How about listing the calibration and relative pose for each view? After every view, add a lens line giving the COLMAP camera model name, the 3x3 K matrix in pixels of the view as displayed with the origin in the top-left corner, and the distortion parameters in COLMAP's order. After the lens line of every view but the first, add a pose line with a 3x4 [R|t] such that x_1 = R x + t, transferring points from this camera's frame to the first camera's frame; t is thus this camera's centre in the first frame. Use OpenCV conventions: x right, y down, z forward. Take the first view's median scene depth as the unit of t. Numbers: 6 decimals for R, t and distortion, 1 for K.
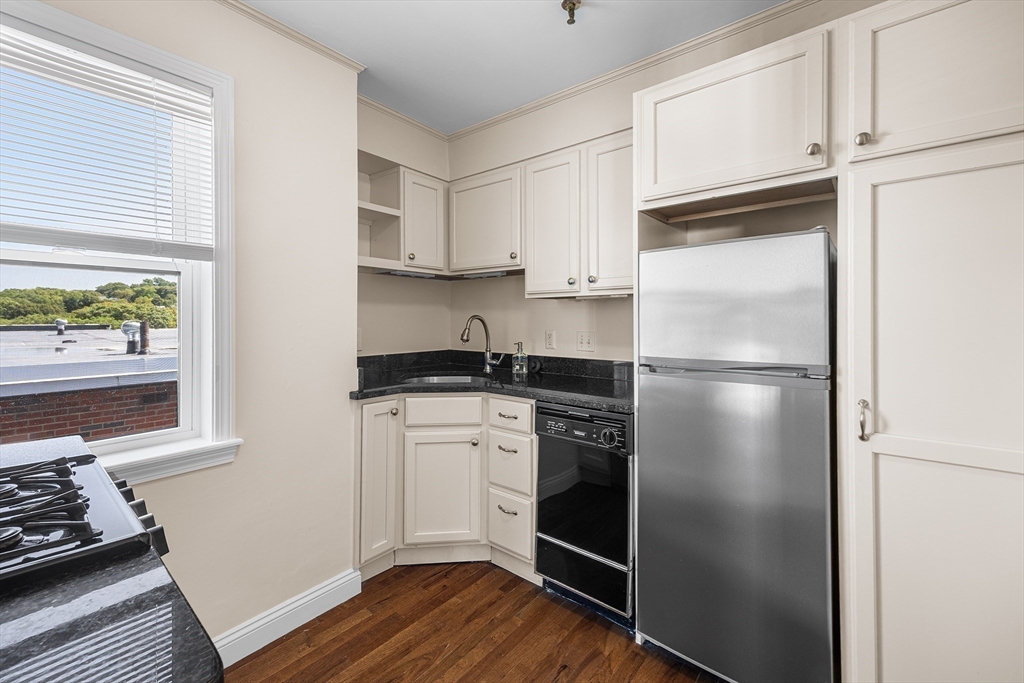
lens RADIAL K [[419.6, 0, 514.5], [0, 419.6, 317.5], [0, 0, 1]] dist [0.010761, -0.000144]
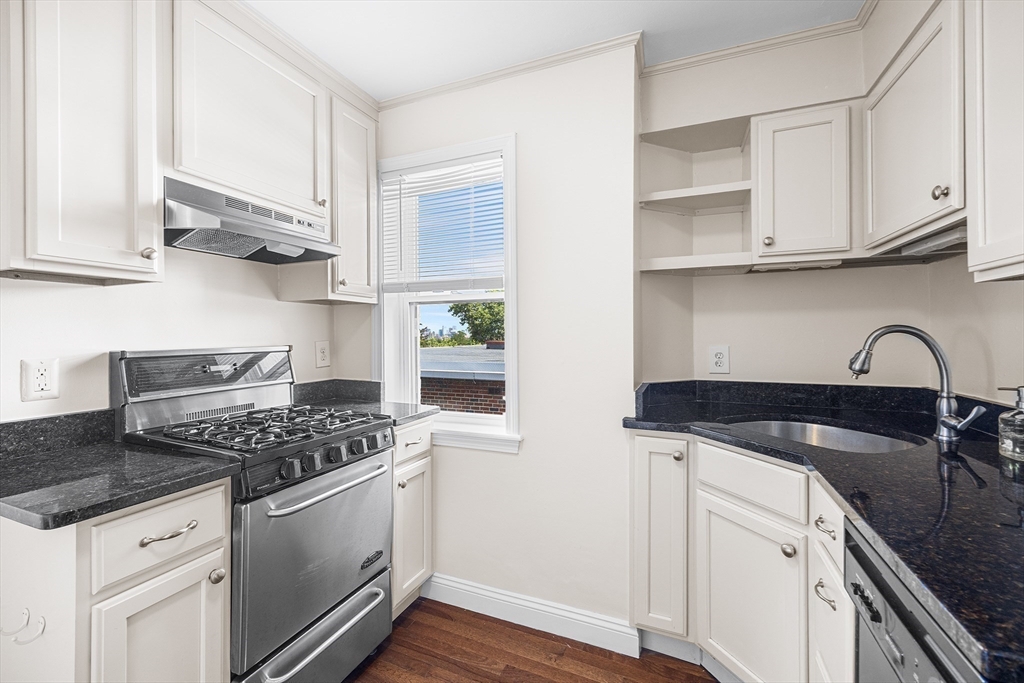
lens RADIAL K [[419.6, 0, 514.6], [0, 419.6, 332.7], [0, 0, 1]] dist [0.010761, -0.000144]
pose [[0.278745, -0.006879, -0.960340, 0.350991], [0.005509, 0.999969, -0.005564, 0.004929], [0.960349, -0.003739, 0.278775, 0.490338]]
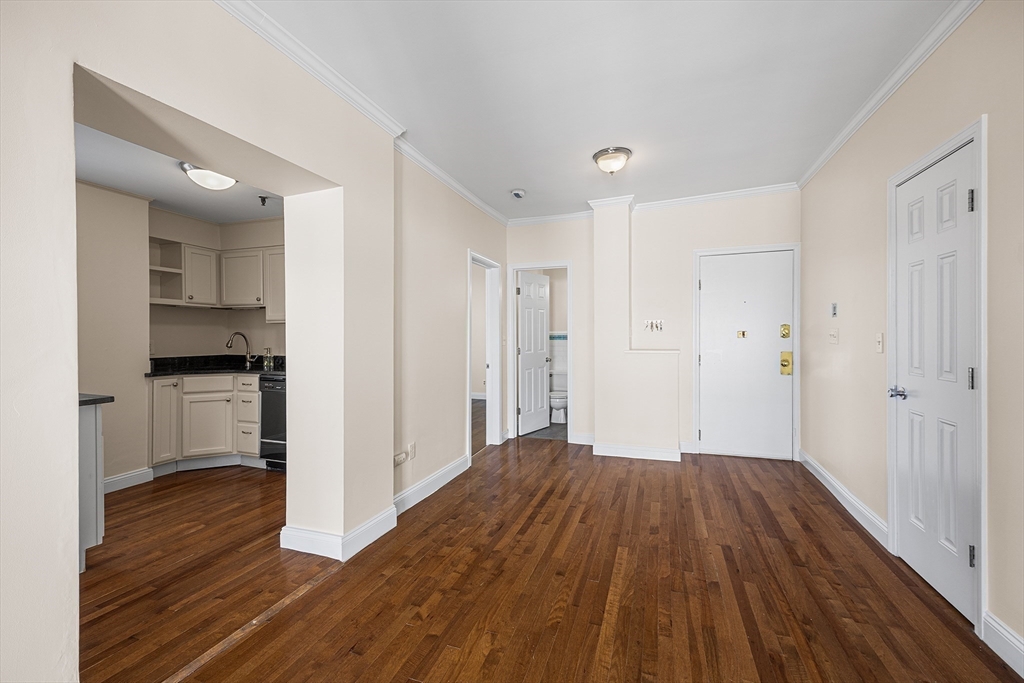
lens RADIAL K [[419.6, 0, 513.7], [0, 419.6, 338.0], [0, 0, 1]] dist [0.010761, -0.000144]
pose [[0.942304, -0.003842, 0.334738, 0.480435], [0.001576, 0.999974, 0.007041, 0.008478], [-0.334756, -0.006107, 0.942285, -1.209174]]
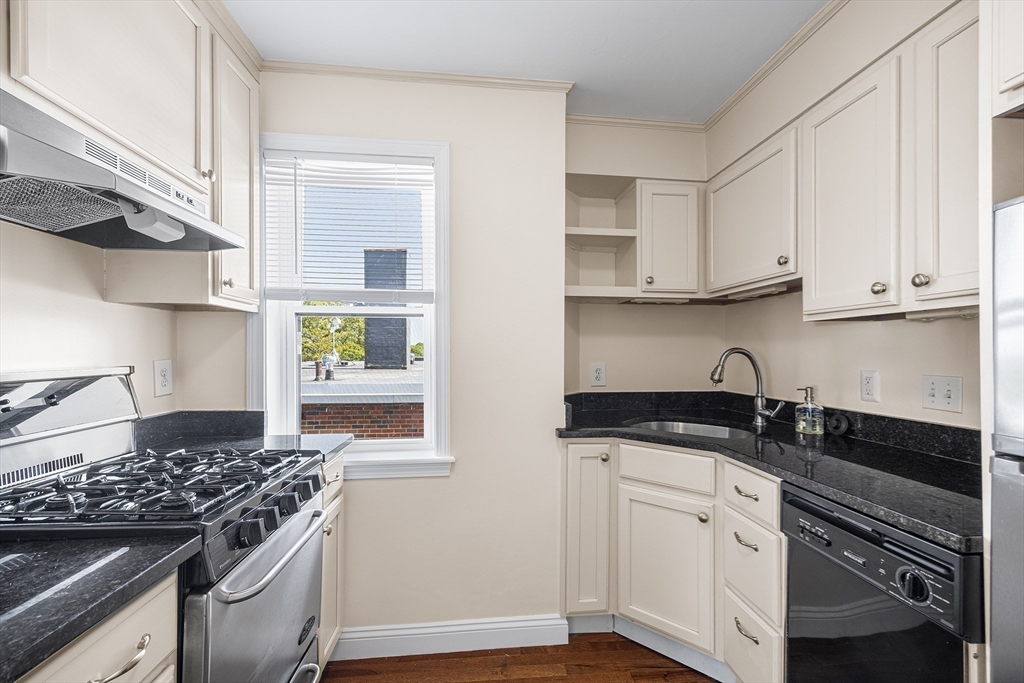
lens RADIAL K [[419.6, 0, 512.8], [0, 419.6, 350.5], [0, 0, 1]] dist [0.010761, -0.000144]
pose [[0.704829, -0.001972, -0.709375, 0.198878], [-0.000861, 0.999993, -0.003636, 0.002436], [0.709377, 0.003174, 0.704822, 0.231783]]
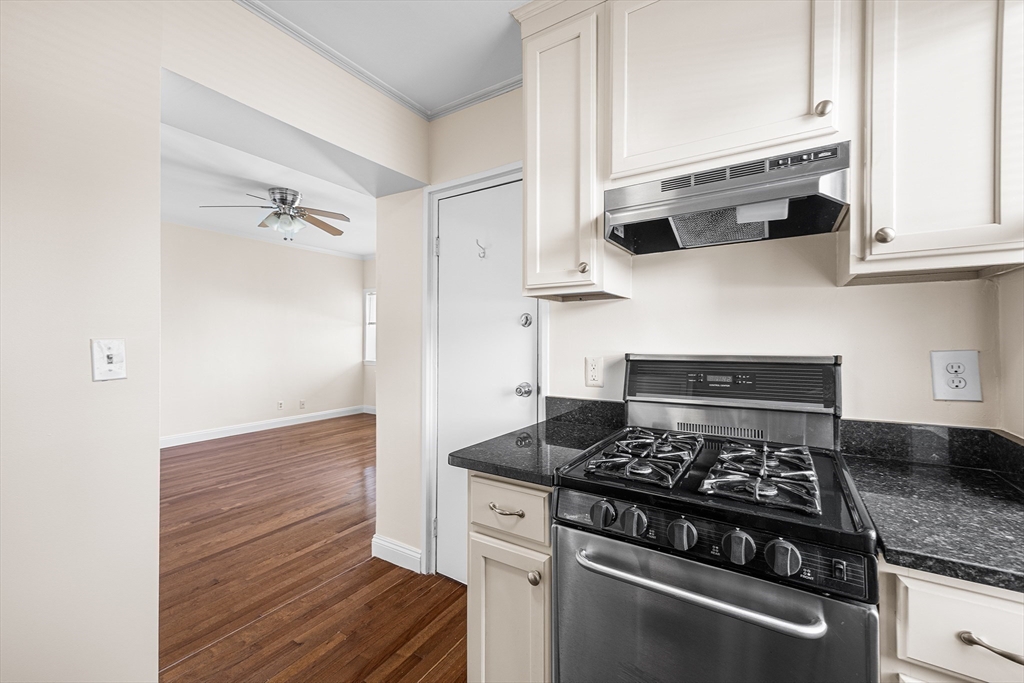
lens RADIAL K [[419.6, 0, 518.2], [0, 419.6, 339.1], [0, 0, 1]] dist [0.010761, -0.000144]
pose [[-0.993520, 0.001092, -0.113651, -0.172019], [0.001399, 0.999996, -0.002622, 0.002277], [0.113647, -0.002764, -0.993517, 0.802525]]
